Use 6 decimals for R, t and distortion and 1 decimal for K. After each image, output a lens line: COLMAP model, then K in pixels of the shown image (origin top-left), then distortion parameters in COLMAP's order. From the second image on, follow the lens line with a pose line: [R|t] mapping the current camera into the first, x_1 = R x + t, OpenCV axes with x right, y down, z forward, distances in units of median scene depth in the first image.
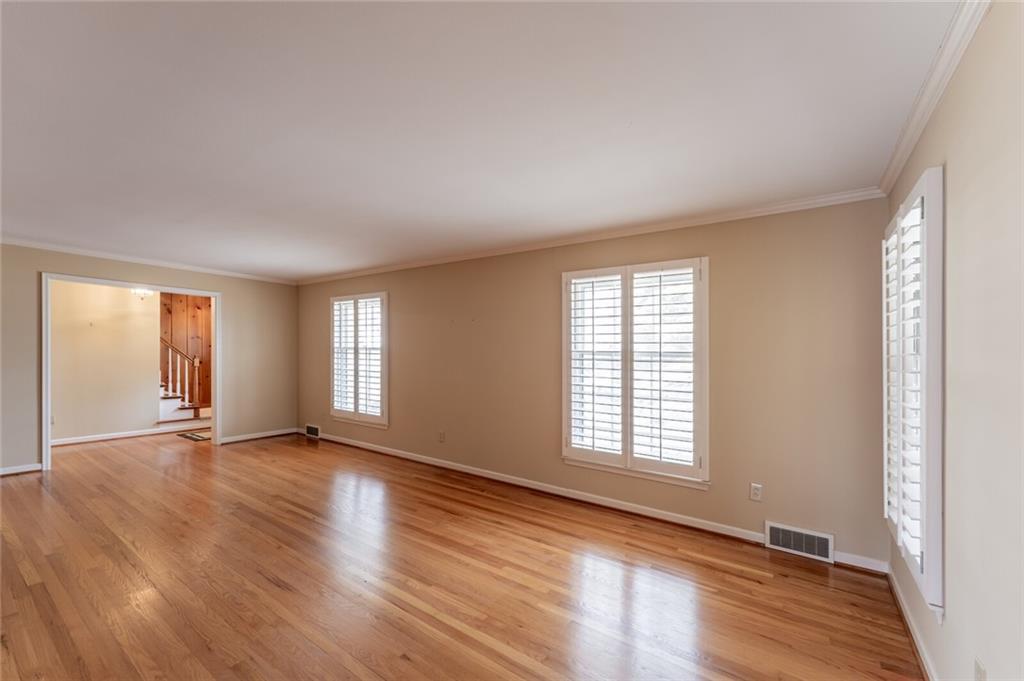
lens RADIAL K [[411.0, 0, 517.3], [0, 411.0, 346.6], [0, 0, 1]] dist [-0.000046, 0.000070]
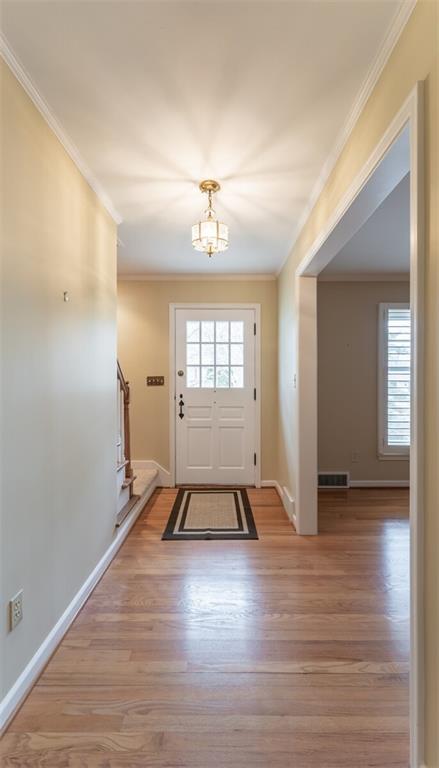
lens RADIAL K [[300.0, 0, 219.5], [0, 300.0, 364.9], [0, 0, 1]] dist [0.000065, 0.000003]
pose [[0.824457, -0.009526, 0.565844, -0.778598], [0.006611, 0.999952, 0.007201, -0.006552], [-0.565885, -0.002196, 0.824481, 0.536007]]
